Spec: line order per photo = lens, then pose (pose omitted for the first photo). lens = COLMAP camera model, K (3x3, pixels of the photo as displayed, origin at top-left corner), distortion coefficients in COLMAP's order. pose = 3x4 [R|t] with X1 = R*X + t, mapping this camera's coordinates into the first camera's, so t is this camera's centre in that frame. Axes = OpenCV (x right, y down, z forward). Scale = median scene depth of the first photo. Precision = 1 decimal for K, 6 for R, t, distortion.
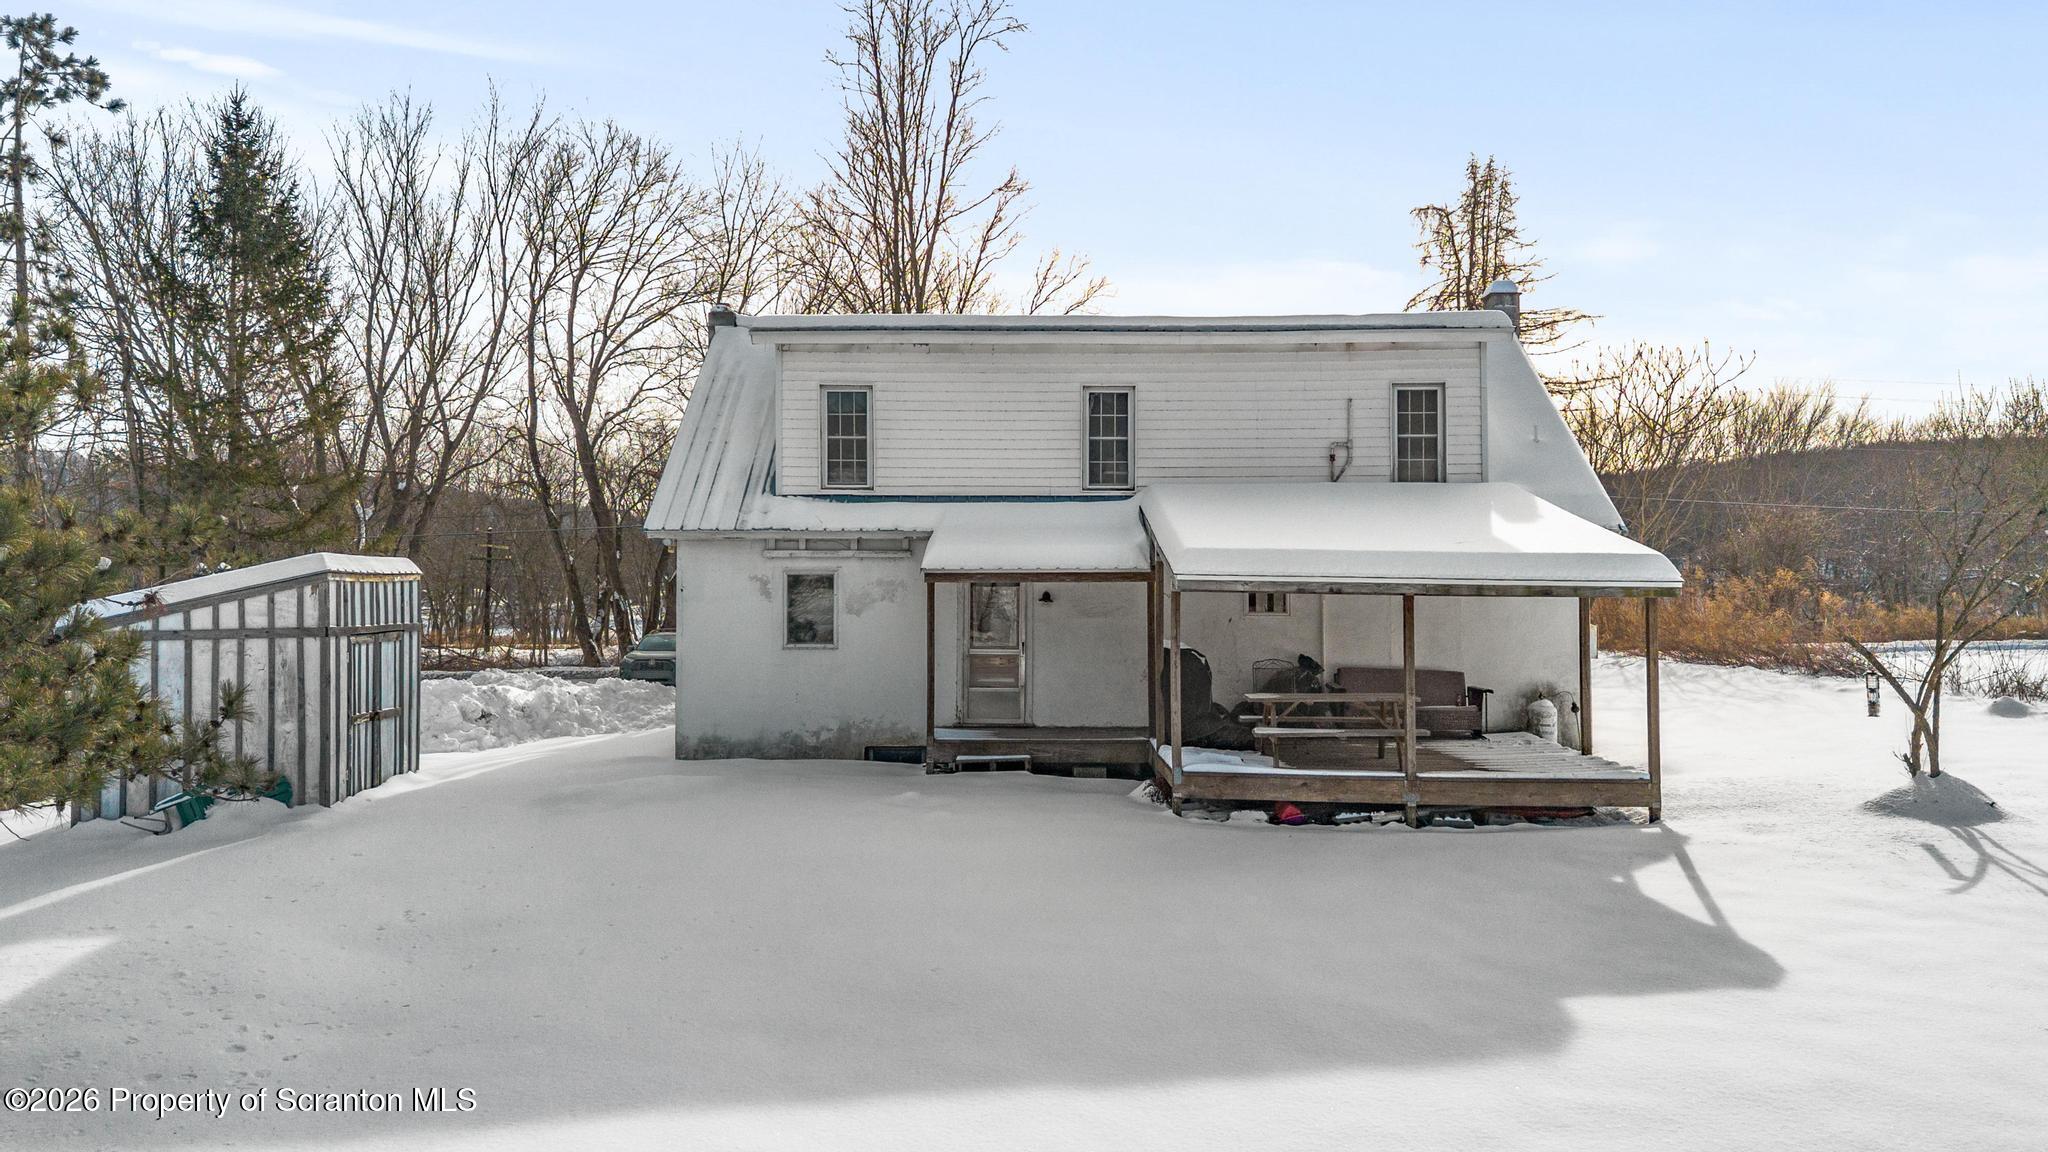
lens RADIAL K [[1413.9, 0, 995.2], [0, 1413.9, 457.2], [0, 0, 1]] dist [0.022826, -0.001490]
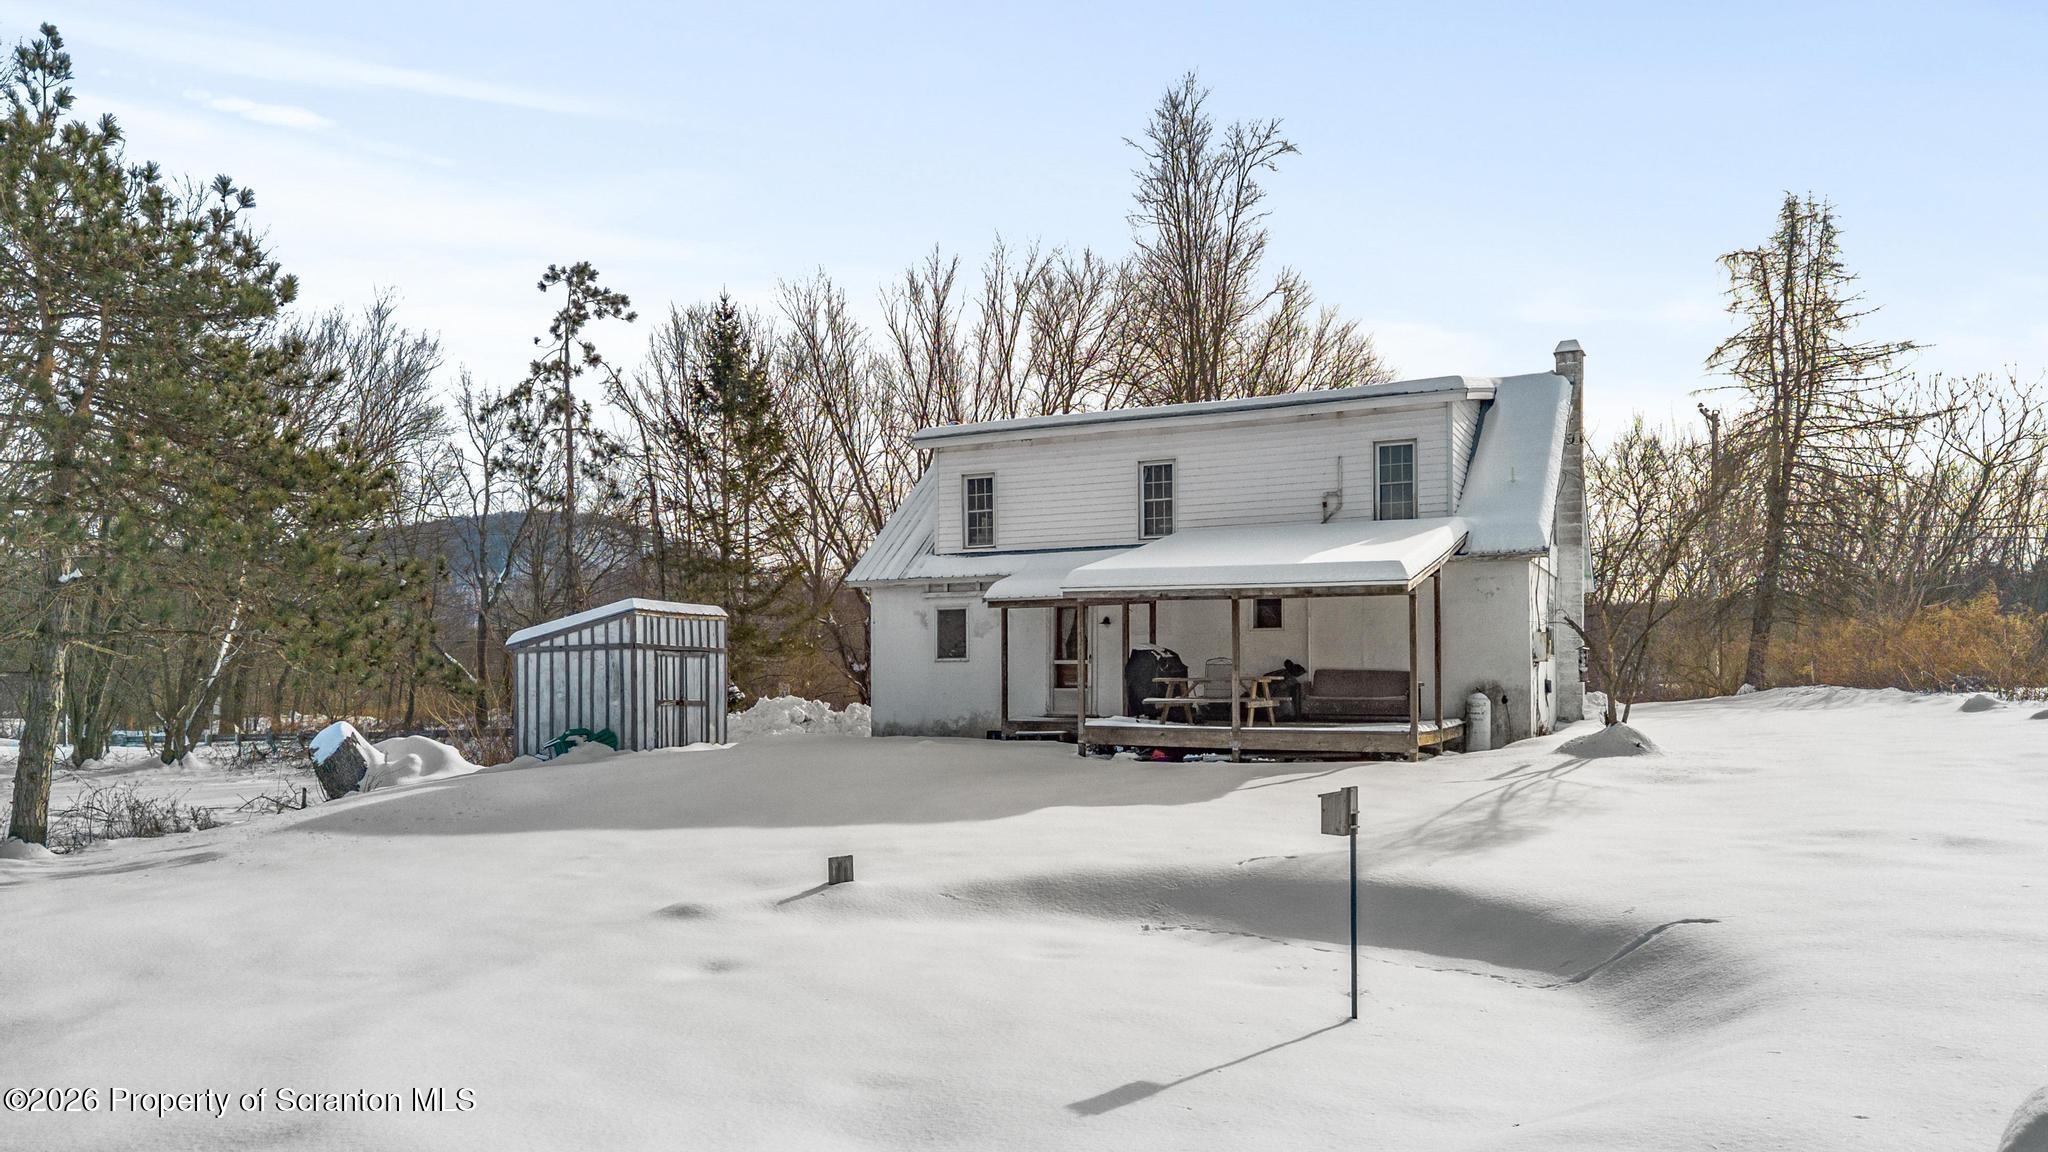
lens RADIAL K [[1428.8, 0, 1021.2], [0, 1428.8, 578.0], [0, 0, 1]] dist [0.087274, -0.077263]
pose [[0.906826, -0.038533, -0.419741, 0.525479], [0.043765, 0.999038, 0.002838, 0.050033], [0.419228, -0.020944, 0.907640, -0.260227]]
